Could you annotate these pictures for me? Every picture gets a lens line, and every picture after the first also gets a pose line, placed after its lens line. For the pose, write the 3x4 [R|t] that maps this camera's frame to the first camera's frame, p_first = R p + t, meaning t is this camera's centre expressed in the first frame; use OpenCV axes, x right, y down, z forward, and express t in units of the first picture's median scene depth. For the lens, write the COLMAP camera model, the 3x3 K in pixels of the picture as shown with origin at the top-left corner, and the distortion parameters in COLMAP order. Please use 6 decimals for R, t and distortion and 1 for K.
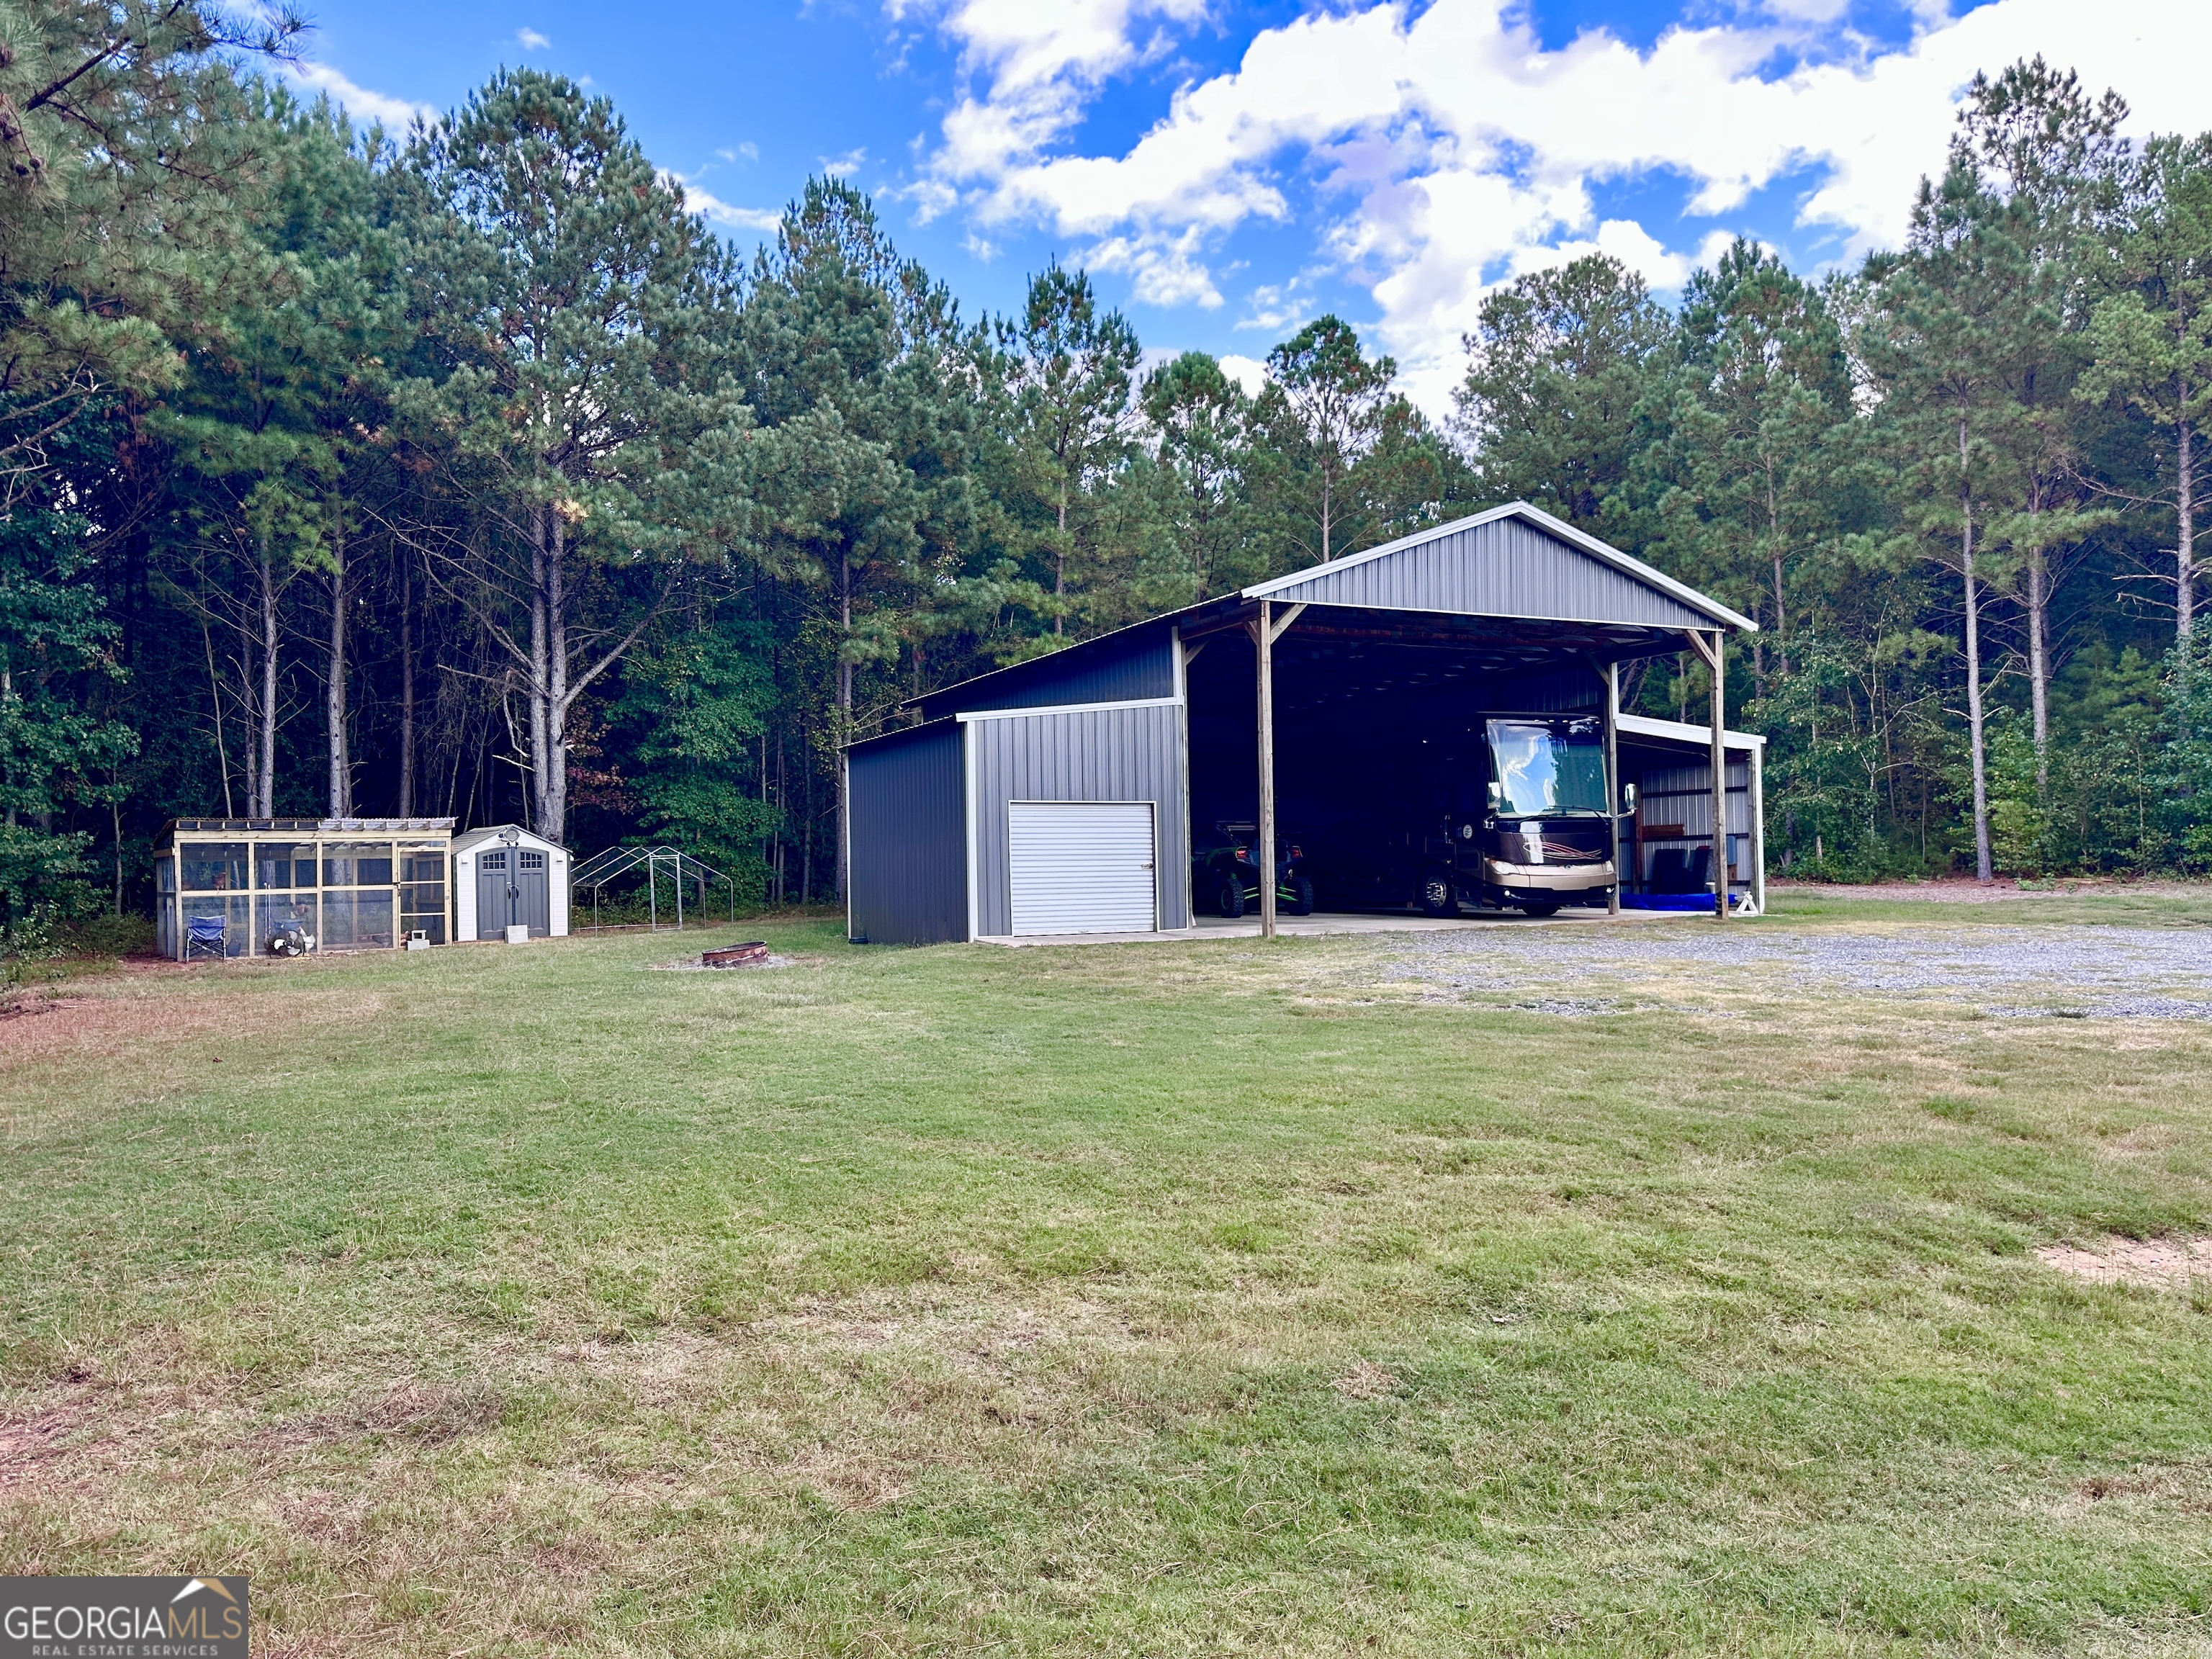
lens RADIAL K [[1550.6, 0, 1115.0], [0, 1550.6, 823.8], [0, 0, 1]] dist [0.015149, -0.025756]
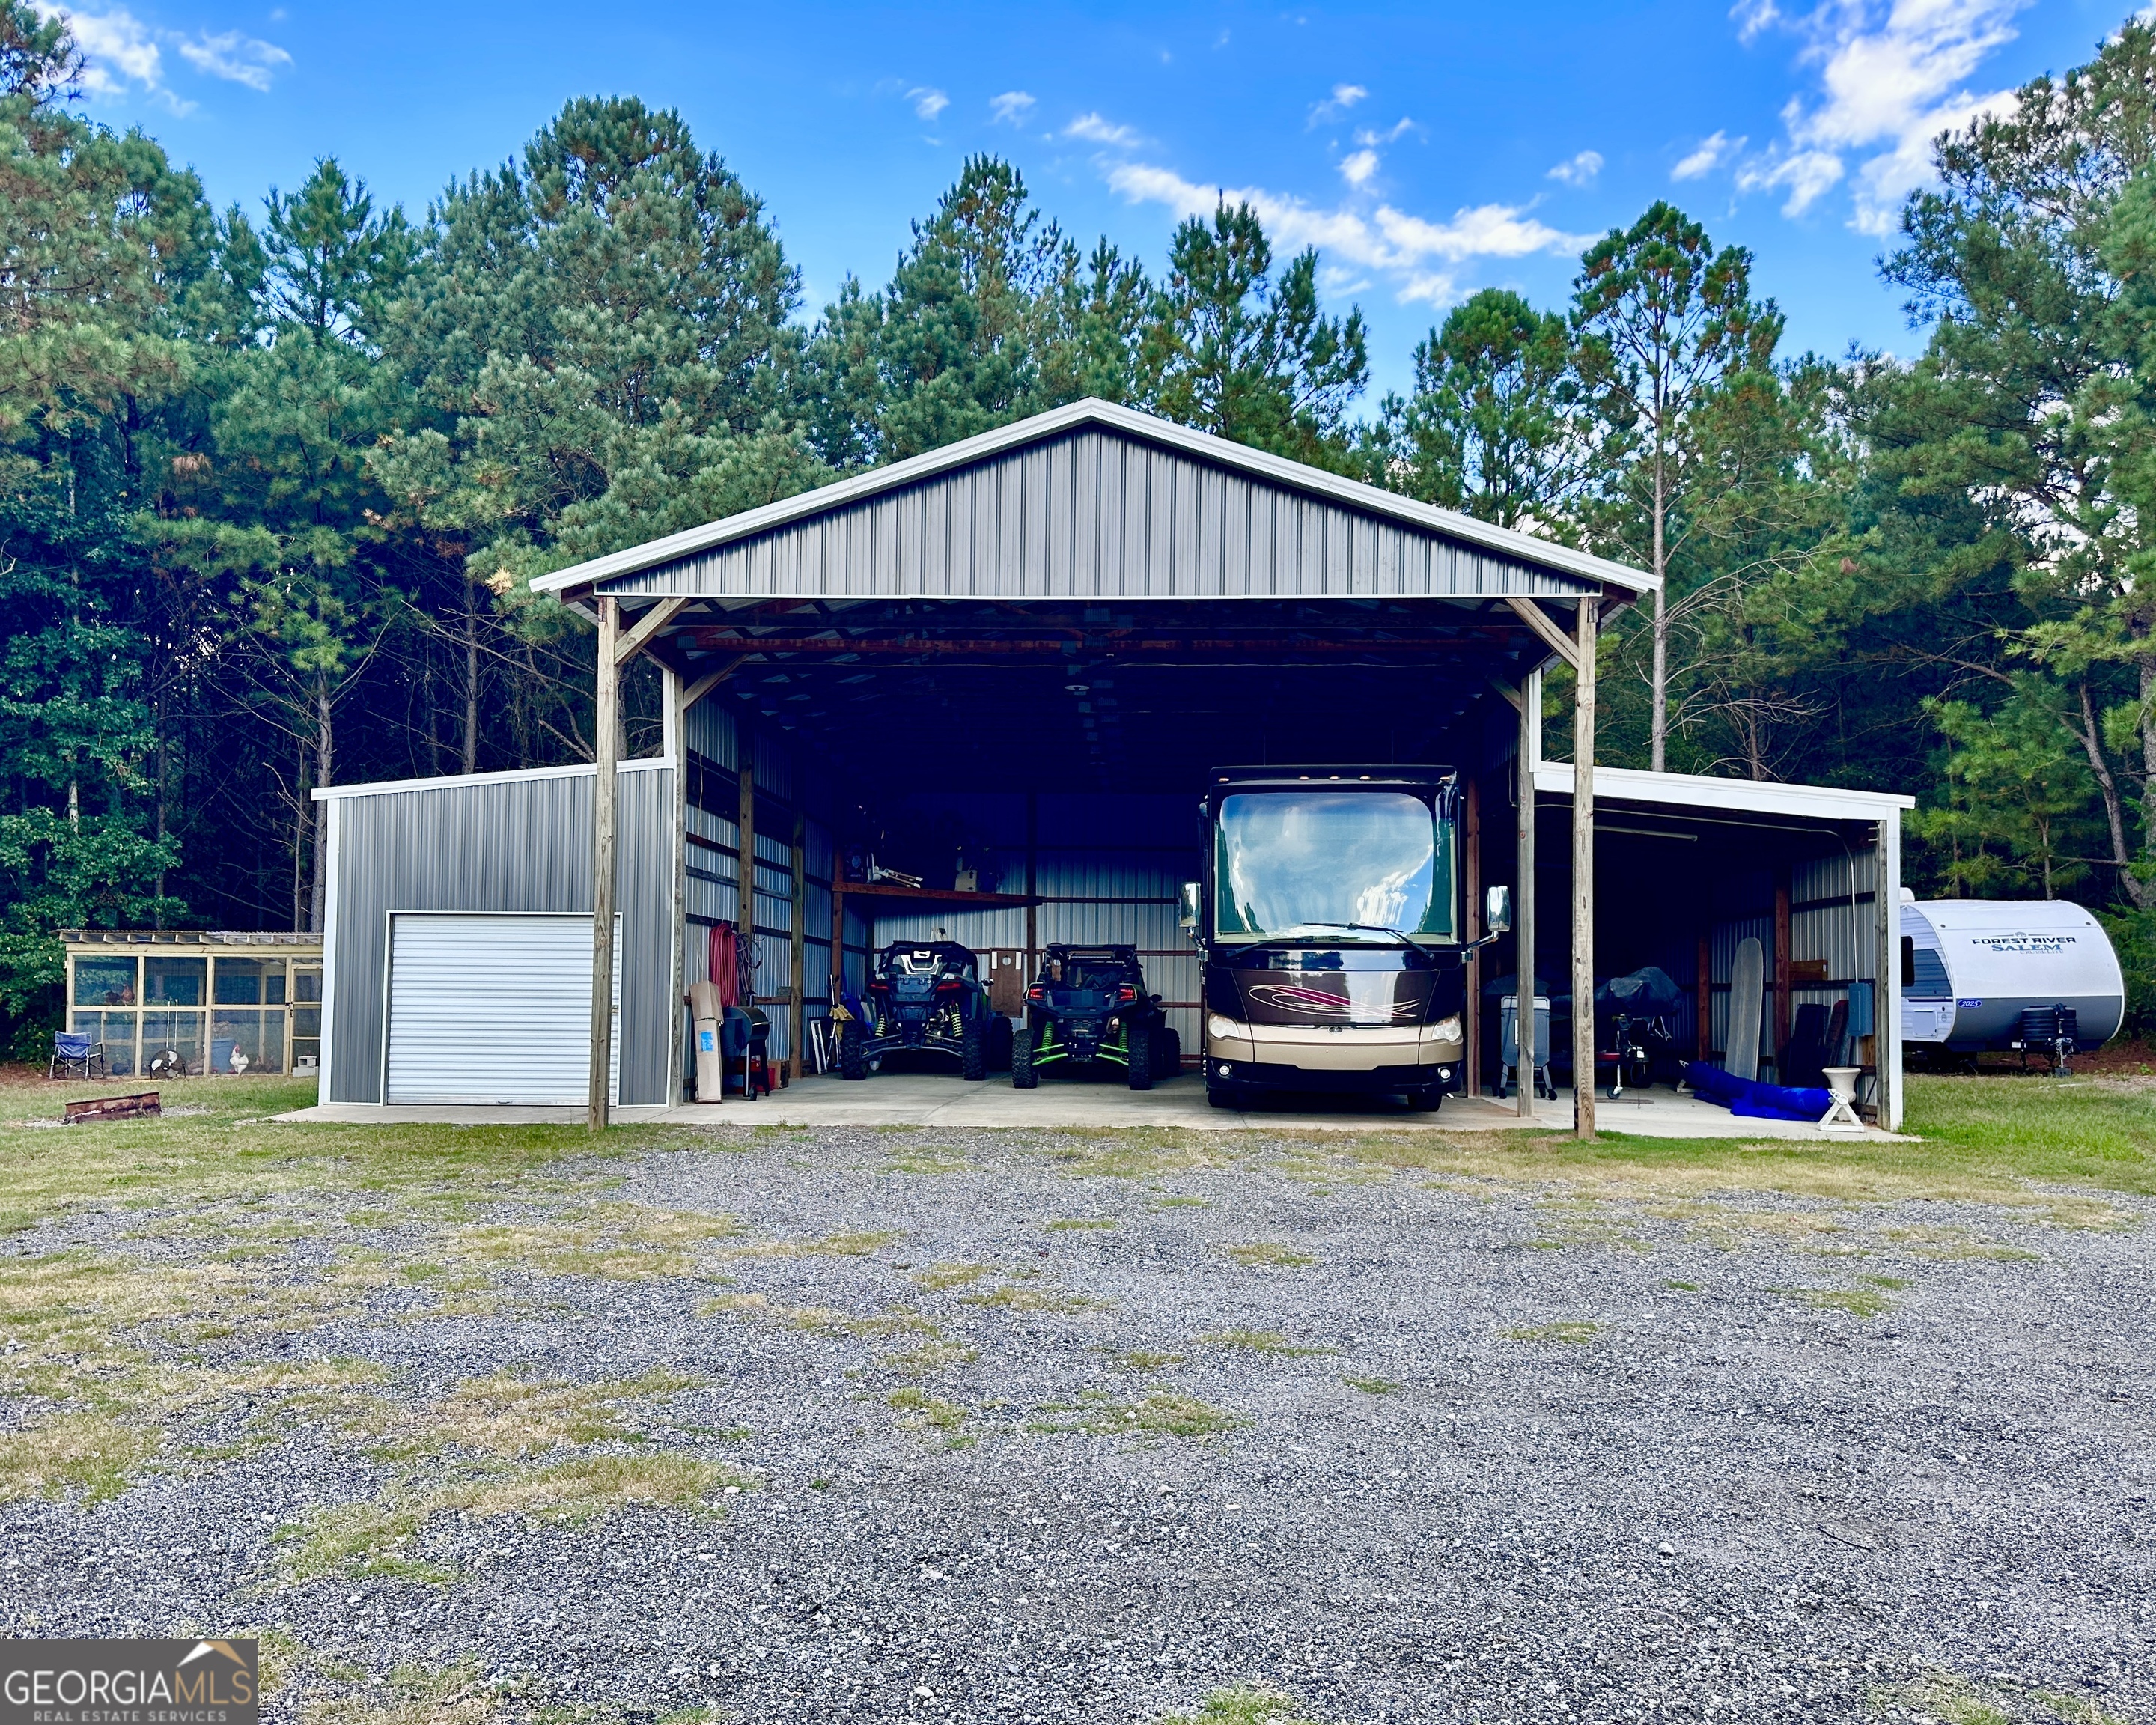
lens RADIAL K [[1700.6, 0, 1142.9], [0, 1700.6, 870.7], [0, 0, 1]] dist [-0.012166, -0.001573]
pose [[0.884466, -0.009951, -0.466499, 0.416264], [-0.010833, 0.999065, -0.041849, -0.003003], [0.466479, 0.042068, 0.883531, 0.329881]]
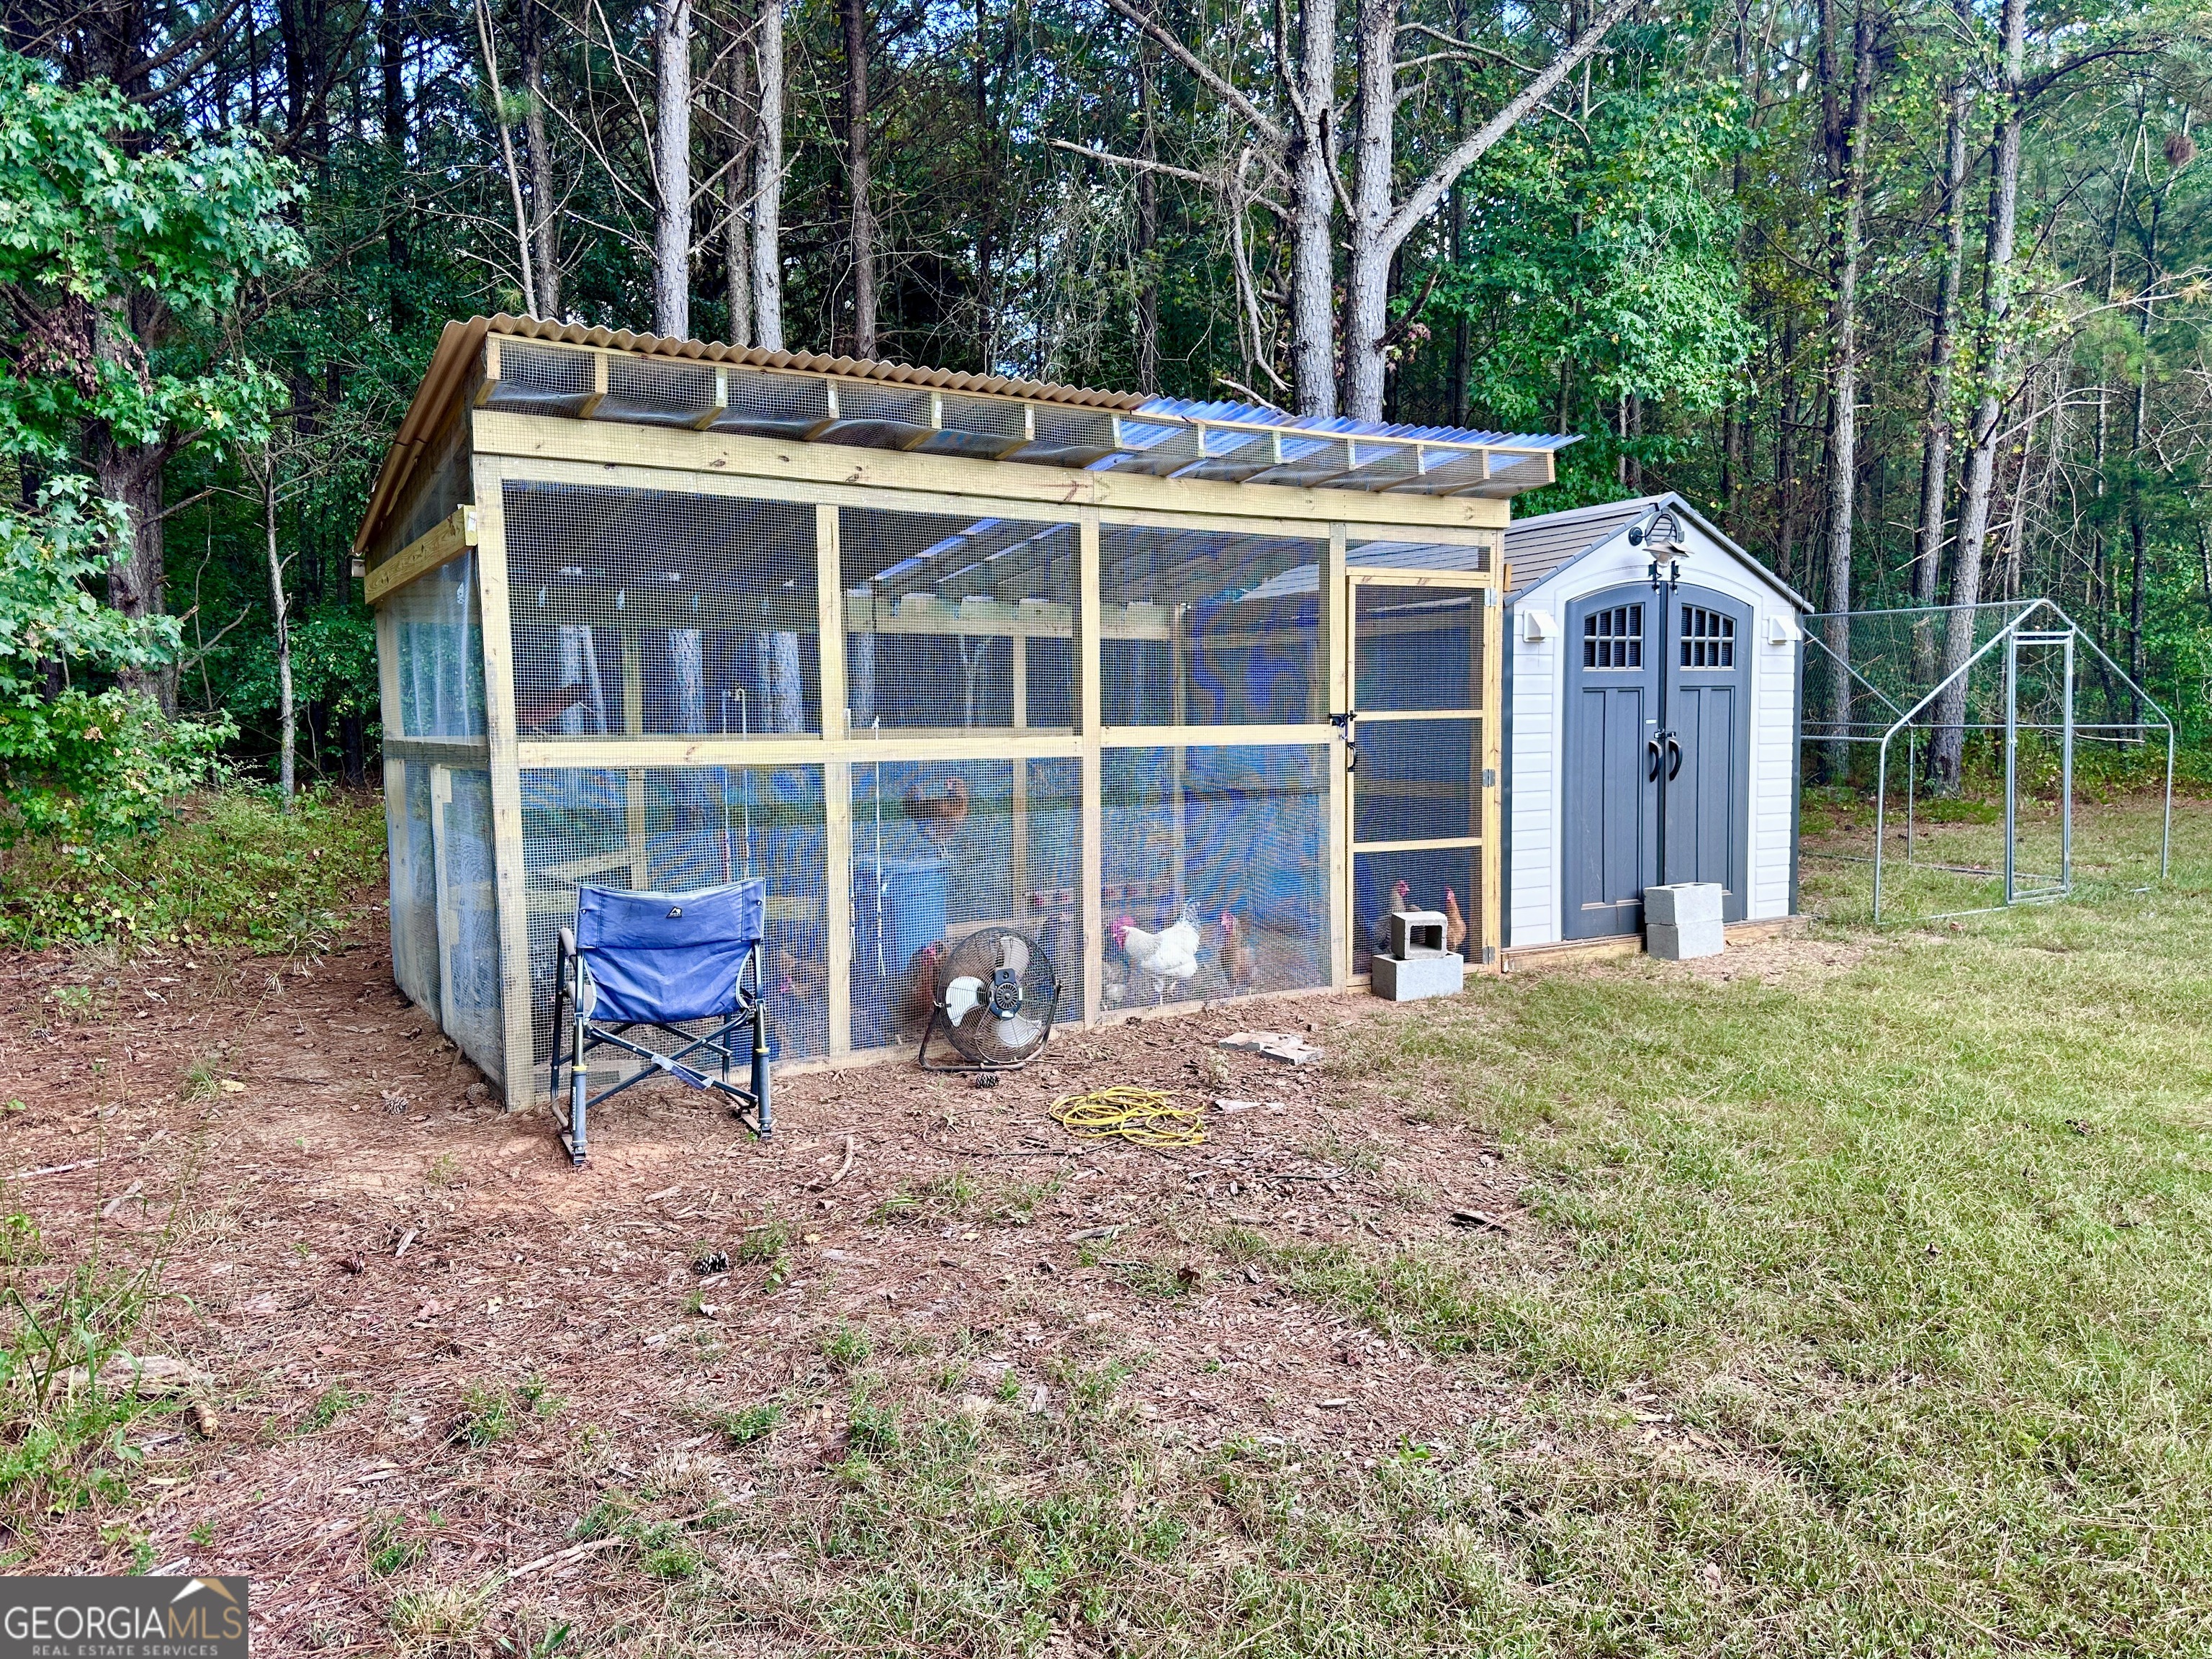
lens RADIAL K [[1550.6, 0, 1101.5], [0, 1550.6, 835.2], [0, 0, 1]] dist [0.015149, -0.025756]
pose [[0.994013, 0.020831, -0.107260, -0.442988], [-0.009457, 0.994377, 0.105471, 0.029730], [0.108854, -0.103825, 0.988621, 0.712169]]
